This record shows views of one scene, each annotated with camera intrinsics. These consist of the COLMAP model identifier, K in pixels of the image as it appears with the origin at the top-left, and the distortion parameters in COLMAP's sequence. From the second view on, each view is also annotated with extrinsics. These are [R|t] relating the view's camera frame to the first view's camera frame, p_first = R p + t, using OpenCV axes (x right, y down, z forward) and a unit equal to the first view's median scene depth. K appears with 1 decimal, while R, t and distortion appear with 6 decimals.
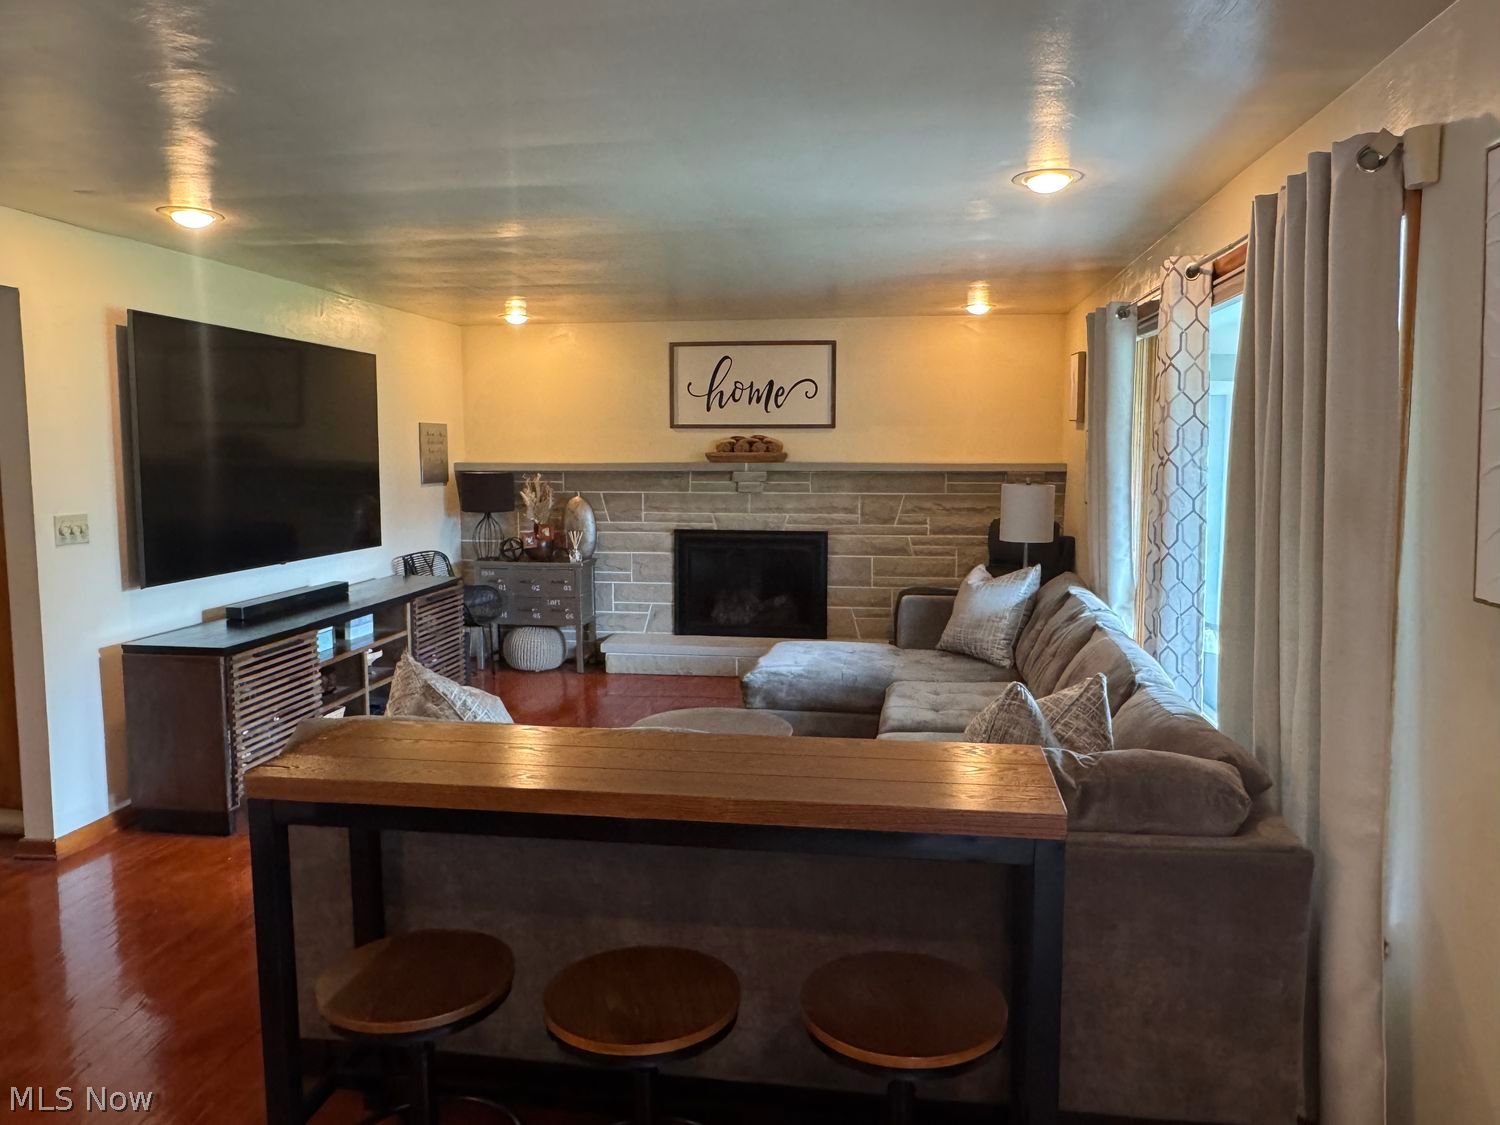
lens RADIAL K [[1061.8, 0, 750.6], [0, 1061.8, 550.1], [0, 0, 1]] dist [0.004160, -0.000892]
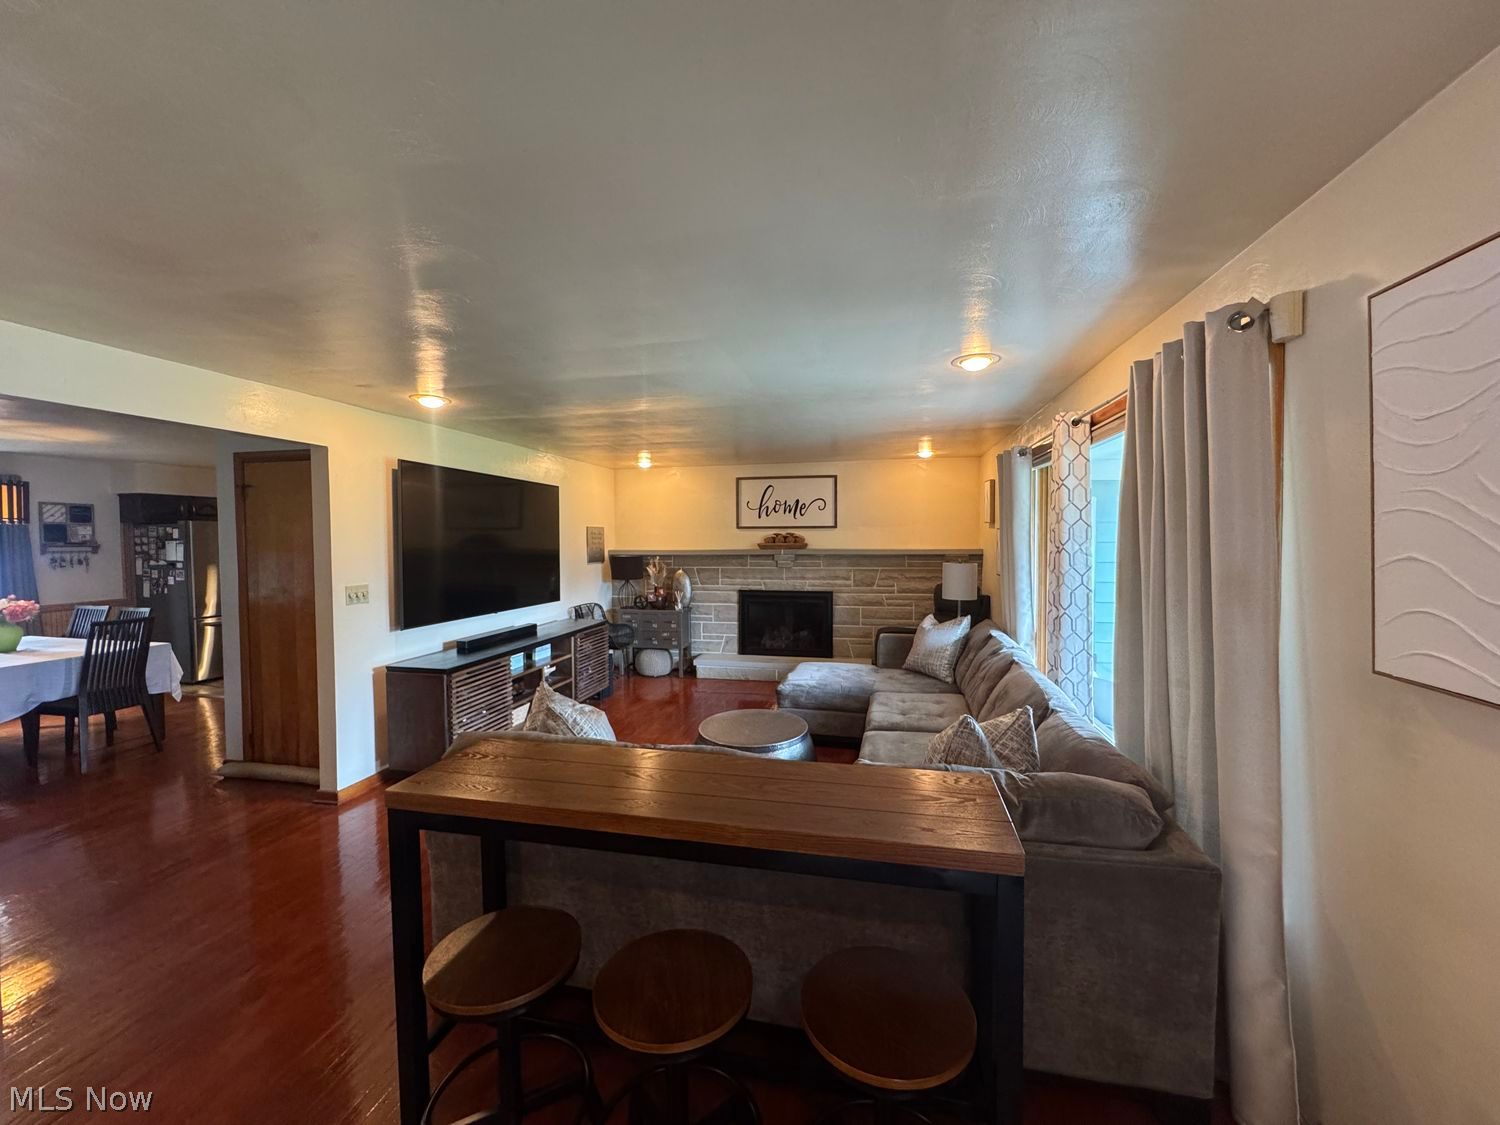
lens RADIAL K [[603.8, 0, 751.7], [0, 603.8, 560.9], [0, 0, 1]] dist [-0.000205, -0.000400]
pose [[0.997856, -0.002674, -0.065391, 0.016777], [-0.001242, 0.998211, -0.059785, -0.015682], [0.065433, 0.059738, 0.996067, 0.124725]]
